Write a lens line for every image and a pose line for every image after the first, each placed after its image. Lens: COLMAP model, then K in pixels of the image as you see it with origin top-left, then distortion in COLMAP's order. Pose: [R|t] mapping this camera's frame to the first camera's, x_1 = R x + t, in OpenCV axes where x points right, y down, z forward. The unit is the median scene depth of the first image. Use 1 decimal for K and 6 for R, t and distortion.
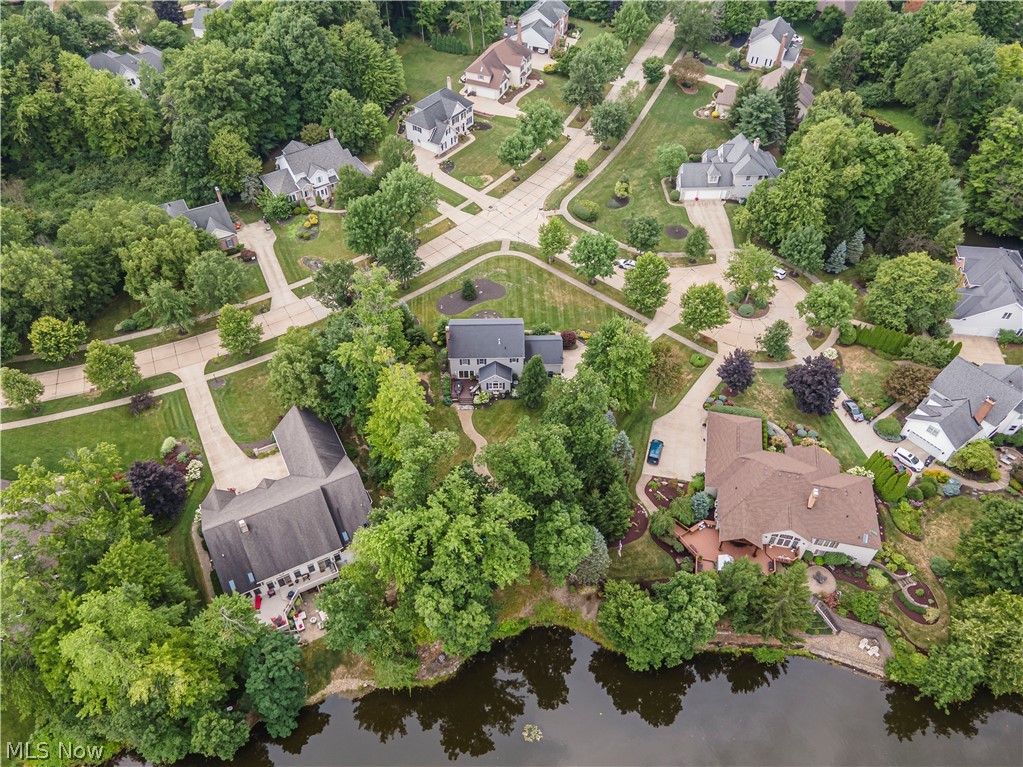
lens RADIAL K [[781.0, 0, 511.5], [0, 781.0, 383.5], [0, 0, 1]] dist [0.077544, 0.003501]
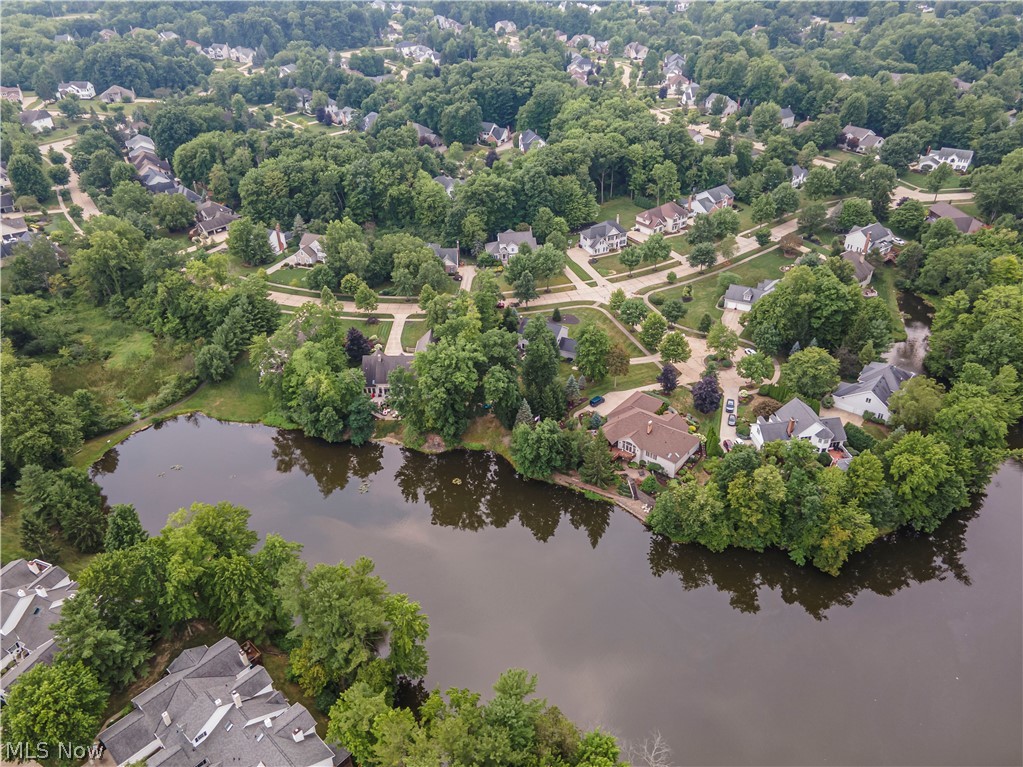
lens RADIAL K [[781.0, 0, 511.5], [0, 781.0, 383.5], [0, 0, 1]] dist [0.077544, 0.003501]
pose [[0.882914, 0.248703, -0.398258, 0.500537], [-0.331645, 0.930749, -0.154007, 0.273297], [0.332376, 0.268056, 0.904252, -0.459361]]
